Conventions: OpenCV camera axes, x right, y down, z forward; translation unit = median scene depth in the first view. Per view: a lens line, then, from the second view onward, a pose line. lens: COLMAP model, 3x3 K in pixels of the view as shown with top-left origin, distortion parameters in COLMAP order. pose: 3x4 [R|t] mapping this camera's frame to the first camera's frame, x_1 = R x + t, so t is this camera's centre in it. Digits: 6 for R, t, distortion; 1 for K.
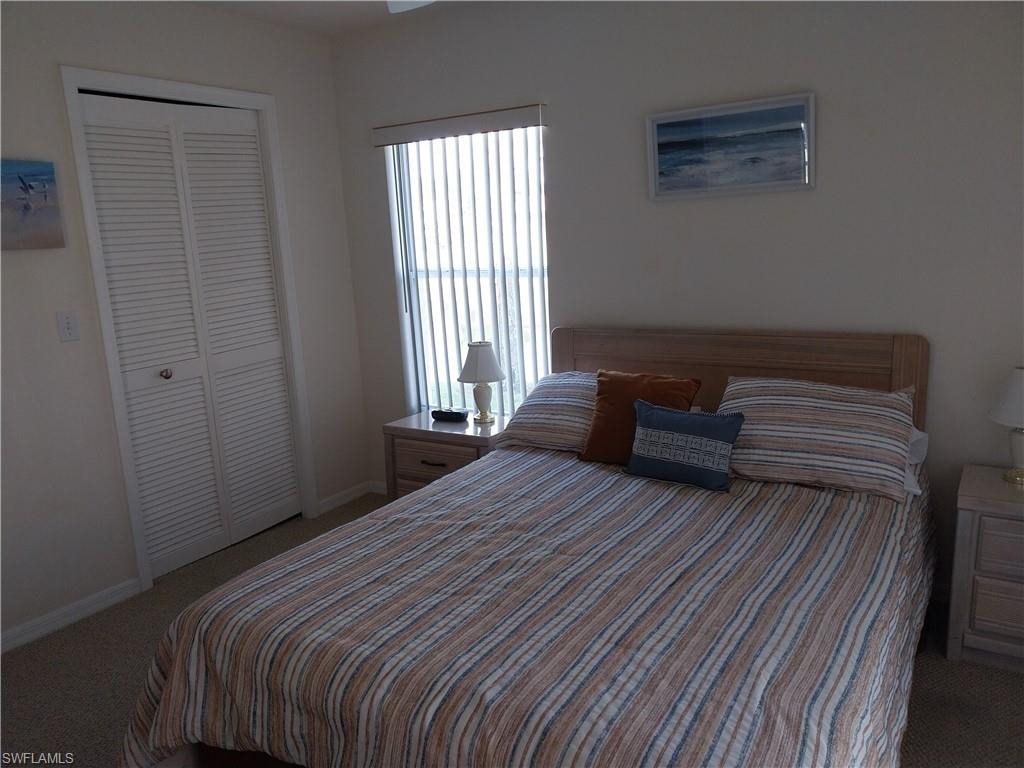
lens RADIAL K [[771.4, 0, 509.5], [0, 771.4, 383.3], [0, 0, 1]] dist [0.039349, -0.039268]
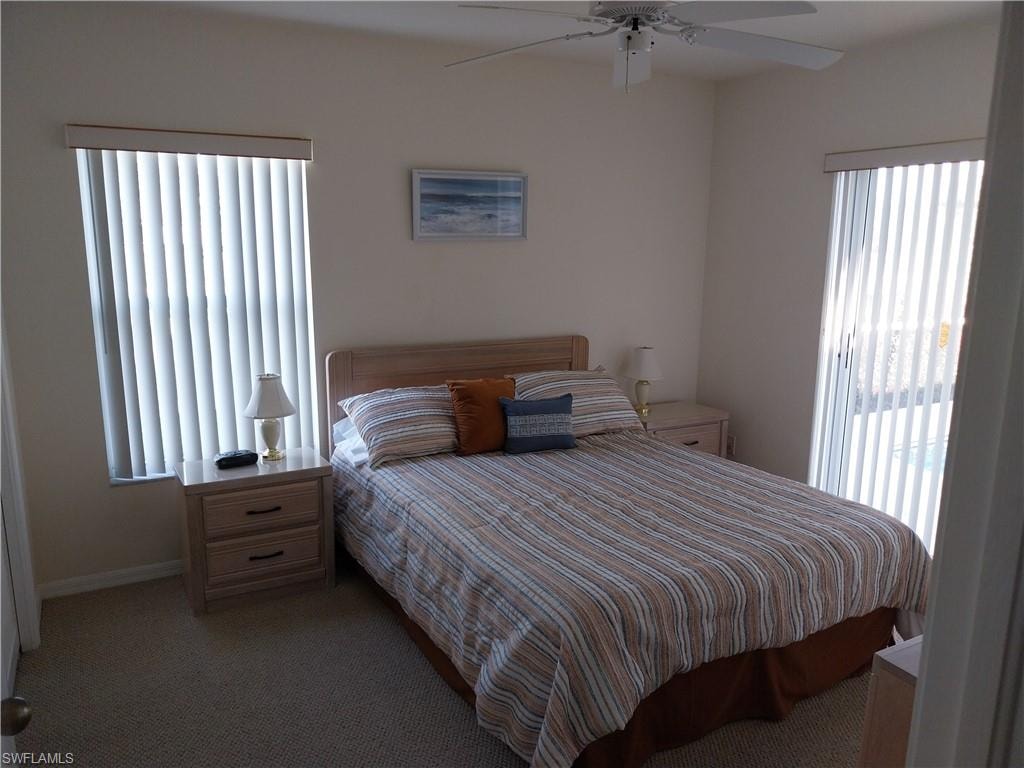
lens RADIAL K [[771.4, 0, 505.4], [0, 771.4, 386.6], [0, 0, 1]] dist [0.039349, -0.039268]
pose [[0.494227, -0.120204, 0.860982, -0.871378], [0.141180, 0.988345, 0.056944, -0.063882], [-0.857793, 0.093410, 0.505437, 0.316005]]
